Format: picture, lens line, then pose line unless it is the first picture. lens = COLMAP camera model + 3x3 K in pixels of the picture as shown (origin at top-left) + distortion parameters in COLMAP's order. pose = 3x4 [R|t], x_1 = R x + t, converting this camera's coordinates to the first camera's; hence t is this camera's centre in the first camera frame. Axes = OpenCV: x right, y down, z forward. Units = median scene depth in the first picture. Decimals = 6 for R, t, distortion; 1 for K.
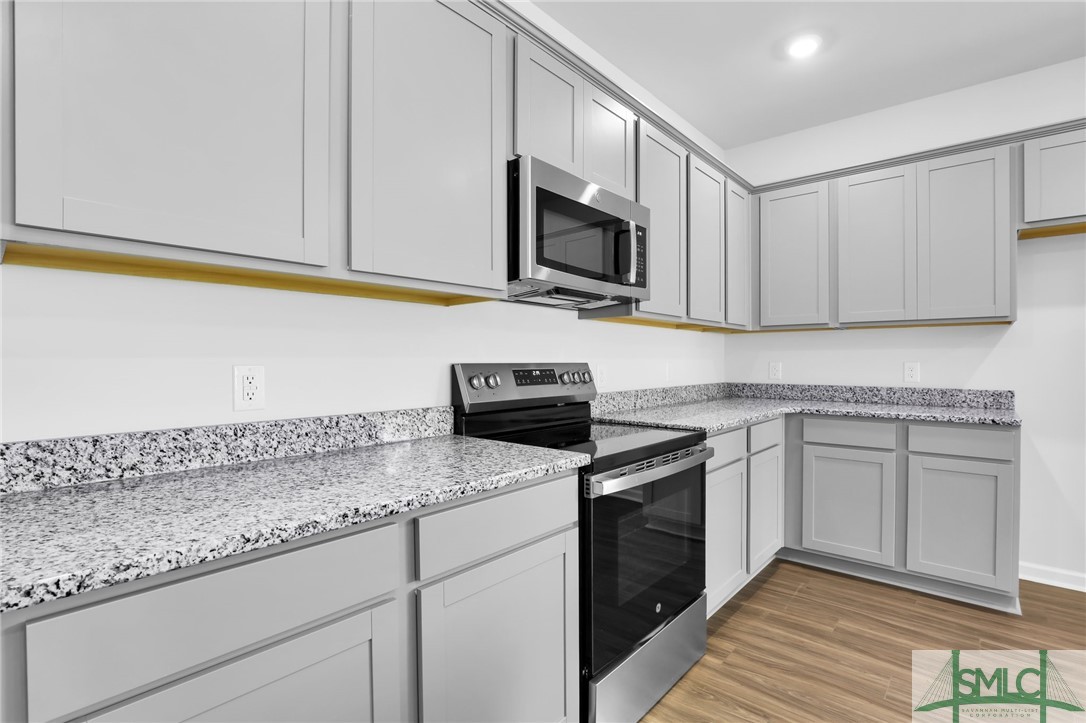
lens RADIAL K [[512.3, 0, 561.7], [0, 512.3, 366.4], [0, 0, 1]] dist [-0.023700, -0.000152]
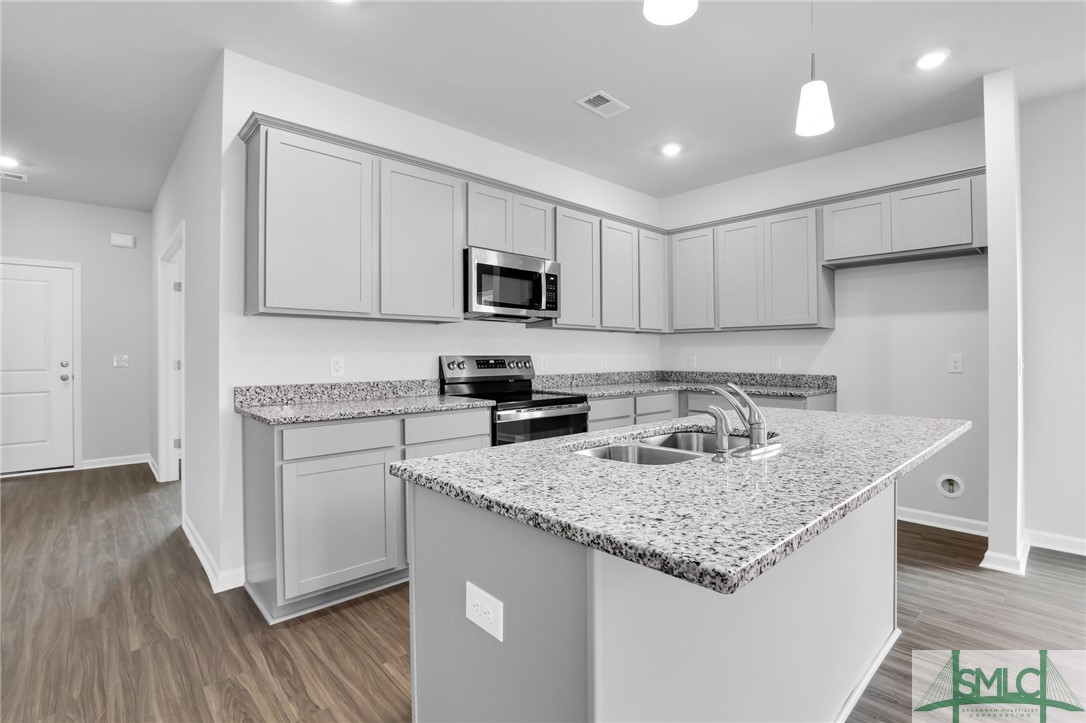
lens RADIAL K [[504.3, 0, 546.4], [0, 504.3, 356.6], [0, 0, 1]] dist [0.000643, 0.000004]
pose [[0.992227, 0.001083, -0.124440, 0.326556], [-0.001822, 0.999981, -0.005828, 0.005590], [0.124431, 0.006009, 0.992210, -0.621170]]
